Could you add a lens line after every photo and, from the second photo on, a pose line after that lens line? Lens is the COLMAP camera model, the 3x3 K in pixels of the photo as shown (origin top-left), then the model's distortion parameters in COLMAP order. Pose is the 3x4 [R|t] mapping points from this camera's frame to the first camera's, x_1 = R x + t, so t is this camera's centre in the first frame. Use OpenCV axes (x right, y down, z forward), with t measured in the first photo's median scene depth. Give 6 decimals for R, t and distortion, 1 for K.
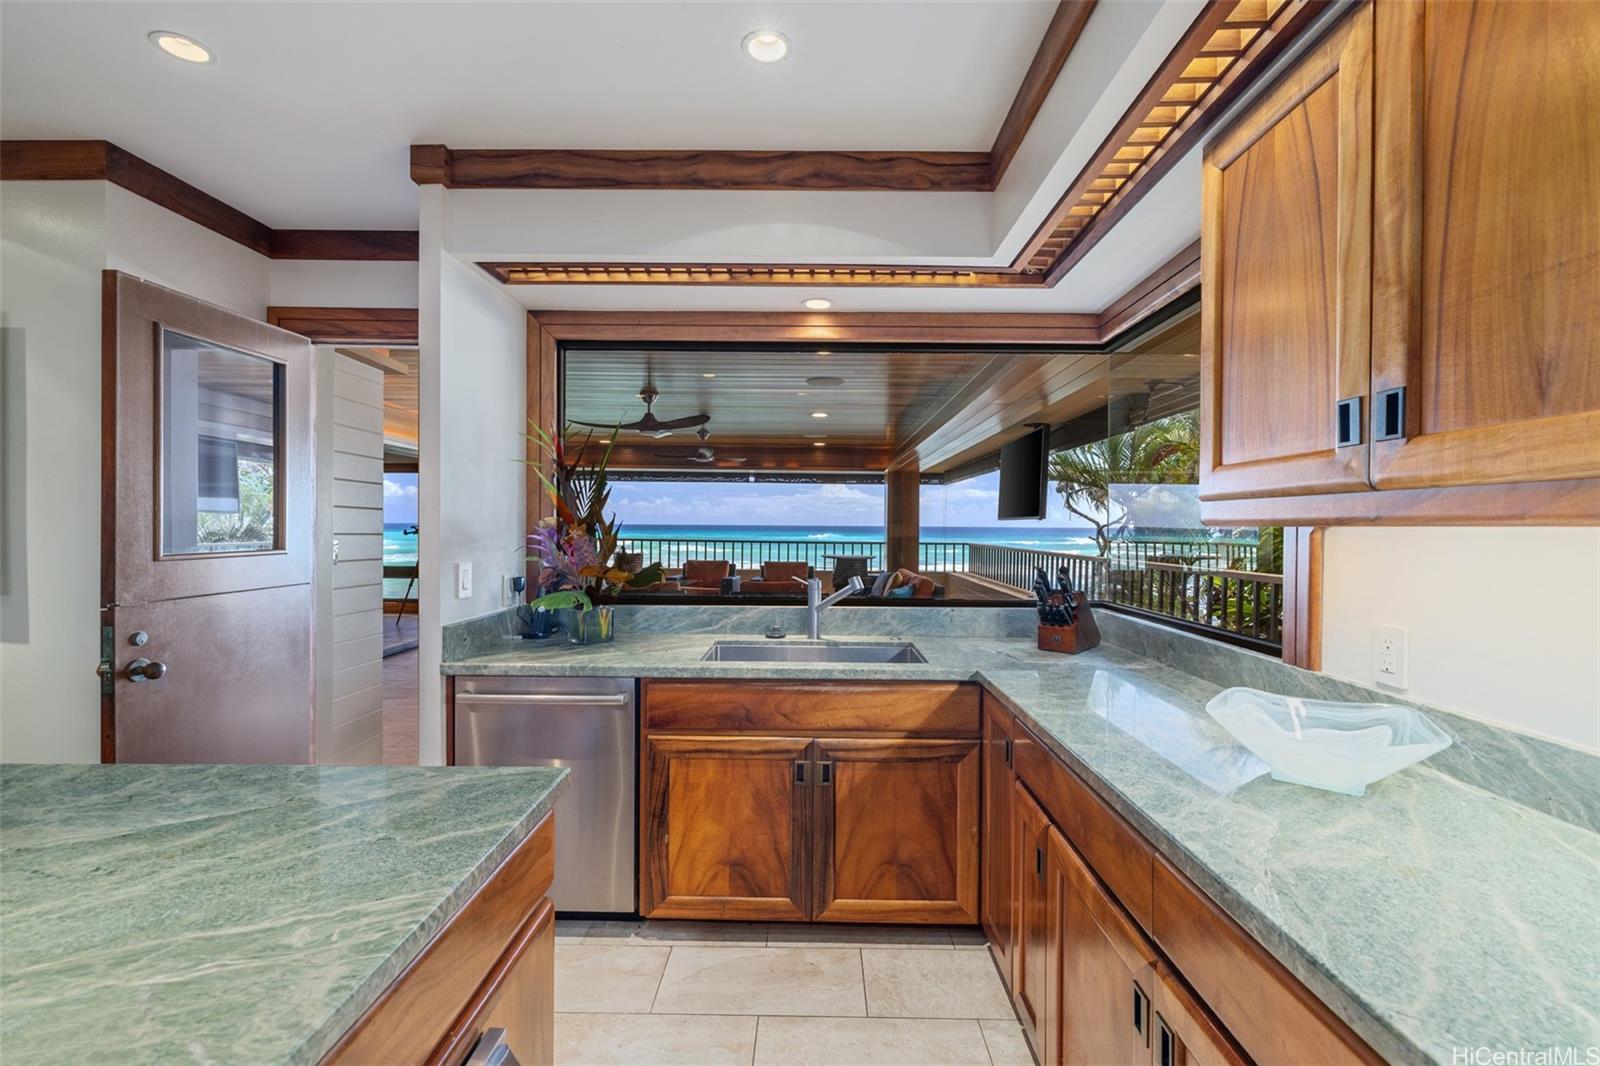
lens RADIAL K [[675.1, 0, 804.3], [0, 675.1, 529.8], [0, 0, 1]] dist [0.000298, 0.000168]
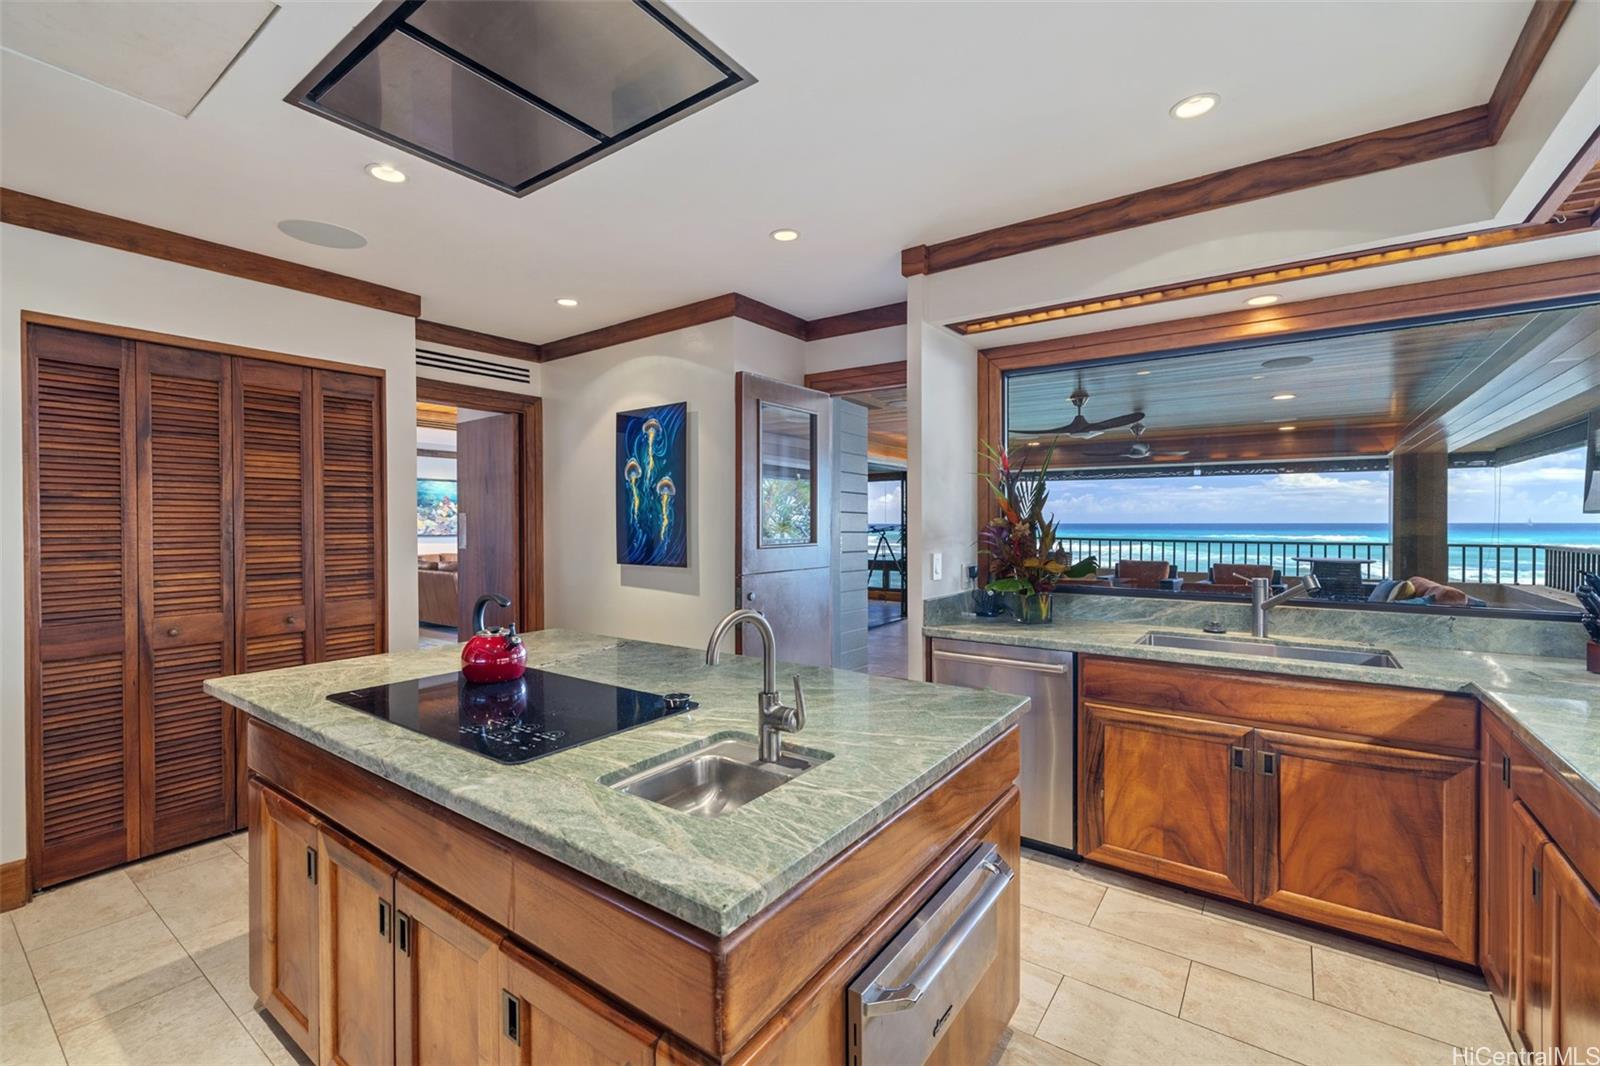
lens RADIAL K [[675.1, 0, 802.8], [0, 675.1, 527.7], [0, 0, 1]] dist [0.000298, 0.000168]
pose [[0.819166, -0.003805, -0.573544, 0.041749], [0.002743, 0.999993, -0.002717, 0.001902], [0.573550, 0.000653, 0.819170, -0.245280]]
